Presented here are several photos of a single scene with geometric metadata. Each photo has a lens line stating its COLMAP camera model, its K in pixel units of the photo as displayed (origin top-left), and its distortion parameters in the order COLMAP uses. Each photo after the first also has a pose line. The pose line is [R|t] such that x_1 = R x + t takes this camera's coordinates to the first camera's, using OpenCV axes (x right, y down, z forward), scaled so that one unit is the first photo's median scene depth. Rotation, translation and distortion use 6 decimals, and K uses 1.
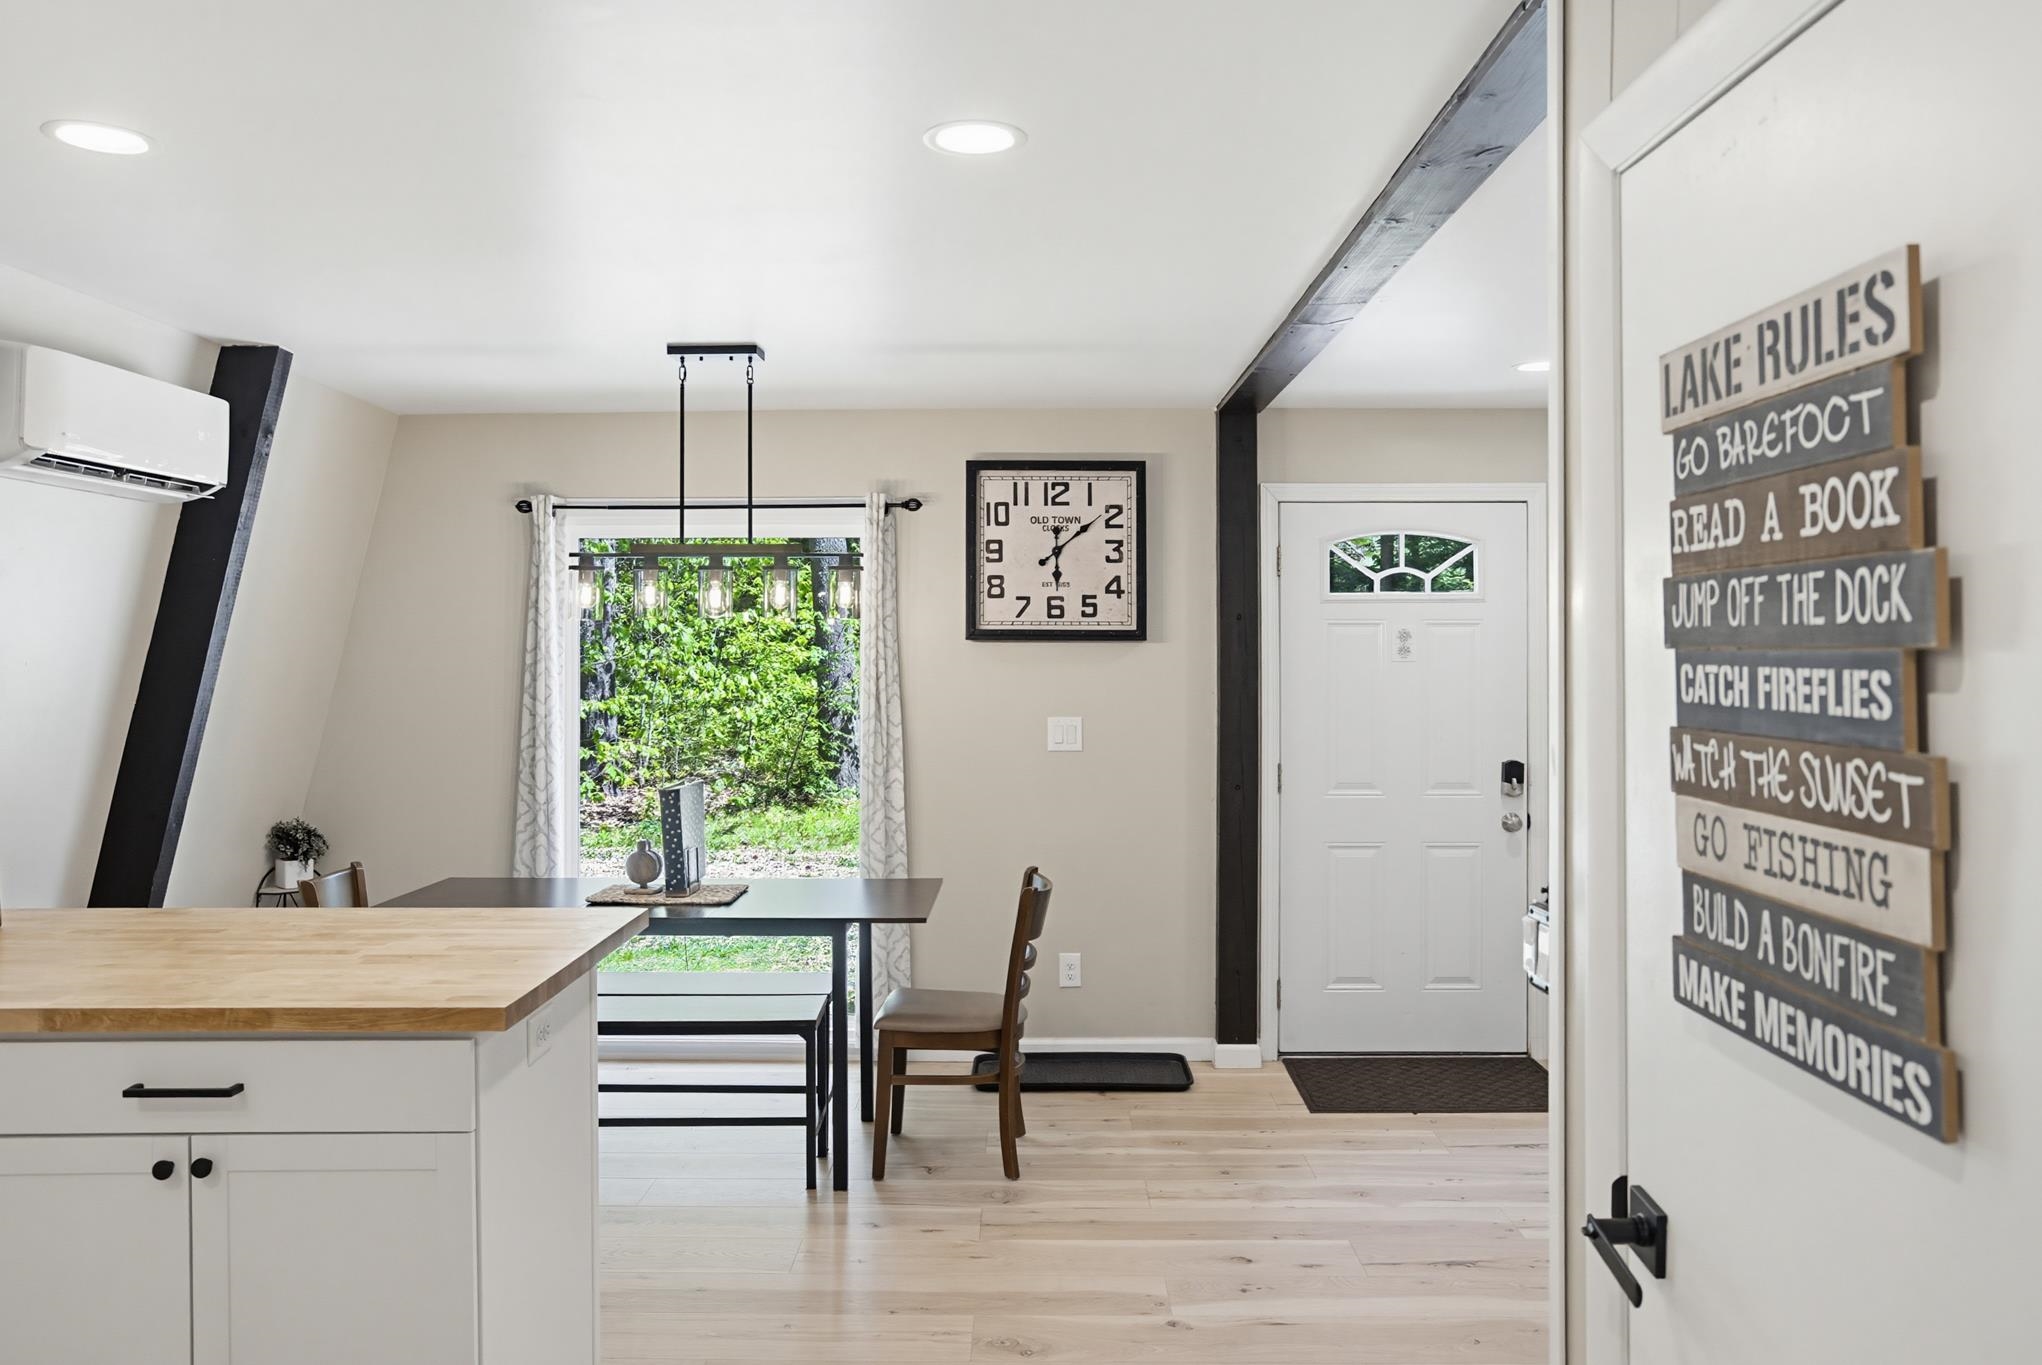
lens RADIAL K [[1494.8, 0, 1015.2], [0, 1494.8, 654.9], [0, 0, 1]] dist [-0.029627, 0.048247]
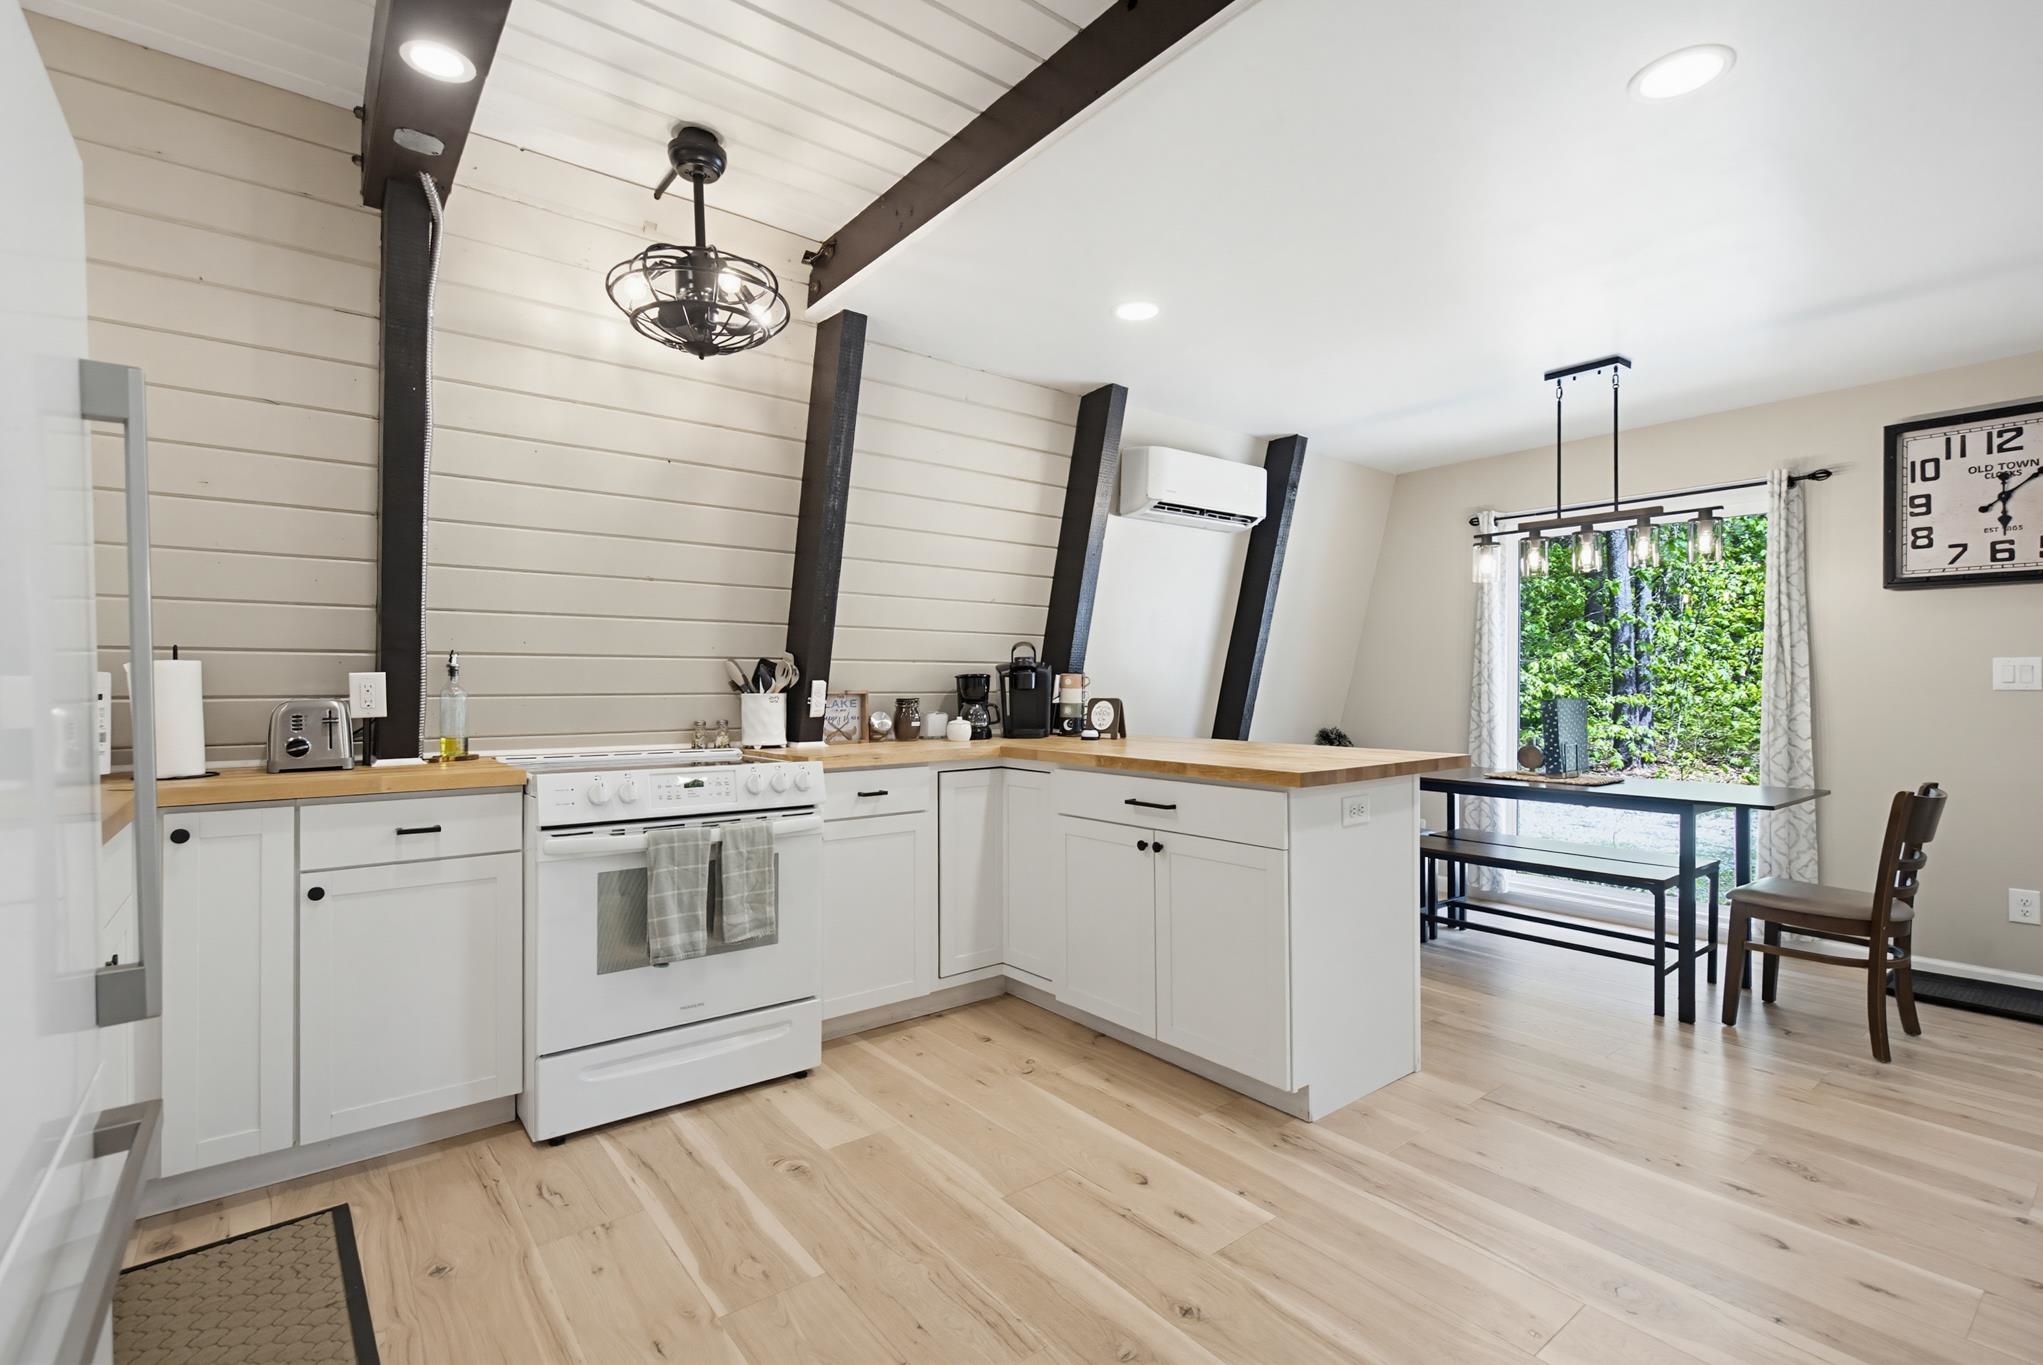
lens RADIAL K [[931.6, 0, 1010.1], [0, 931.6, 685.0], [0, 0, 1]] dist [0.004539, -0.002327]
pose [[0.619793, 0.000810, -0.784765, 0.108579], [-0.005384, 0.999980, -0.003220, 0.066717], [0.784747, 0.006221, 0.619785, 0.065288]]
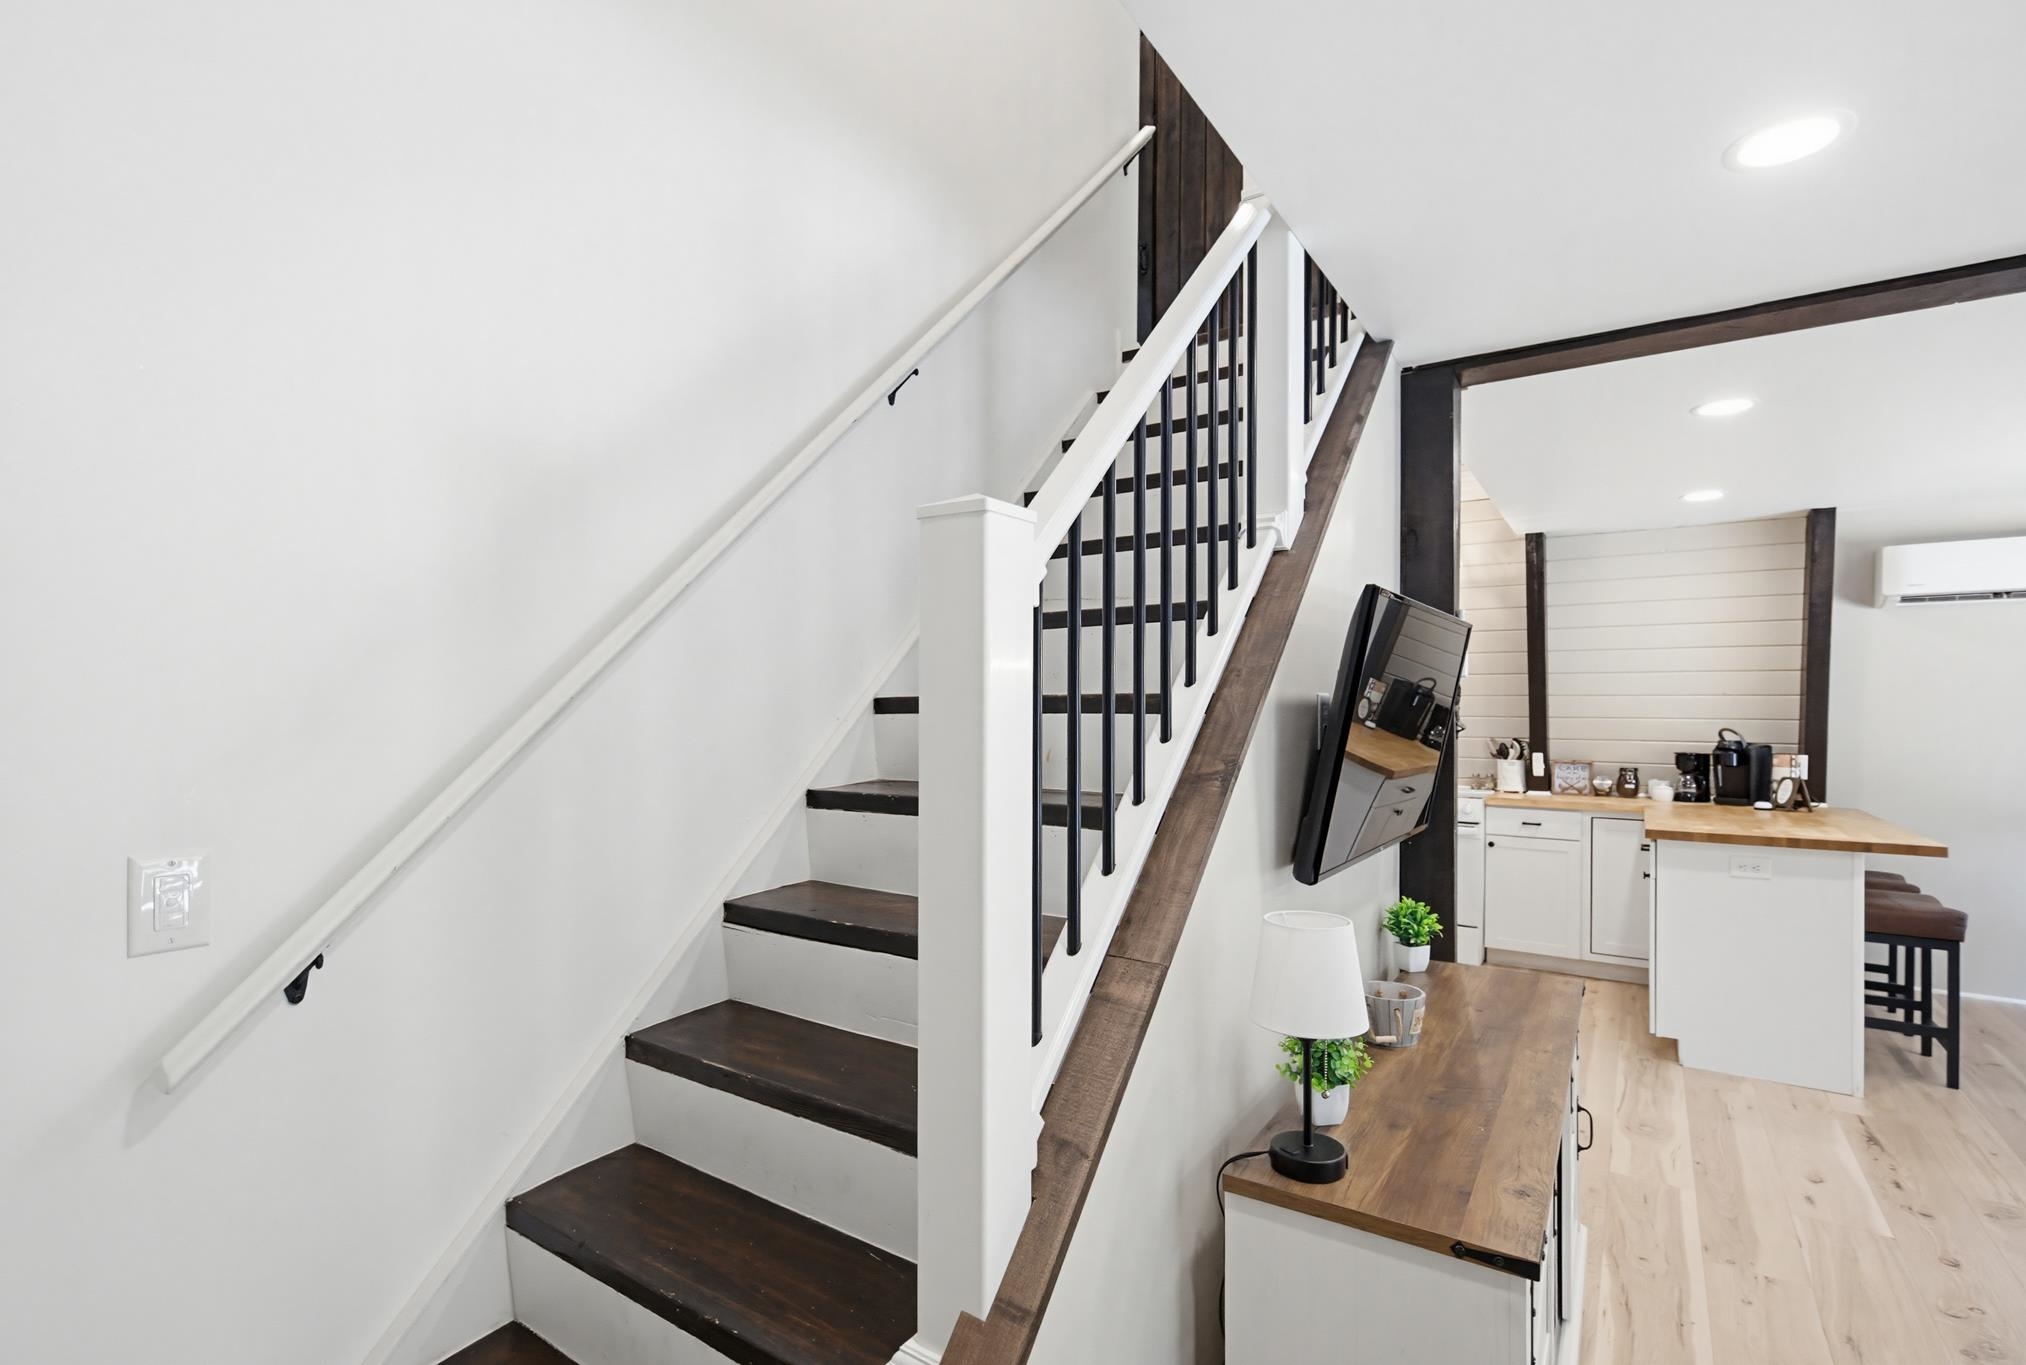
lens RADIAL K [[923.8, 0, 1001.3], [0, 923.8, 714.3], [0, 0, 1]] dist [0.004539, -0.002327]
pose [[-0.562374, -0.007075, -0.826853, 0.694222], [-0.017641, 0.999838, 0.003443, 0.026747], [0.826695, 0.016523, -0.562408, 0.438896]]
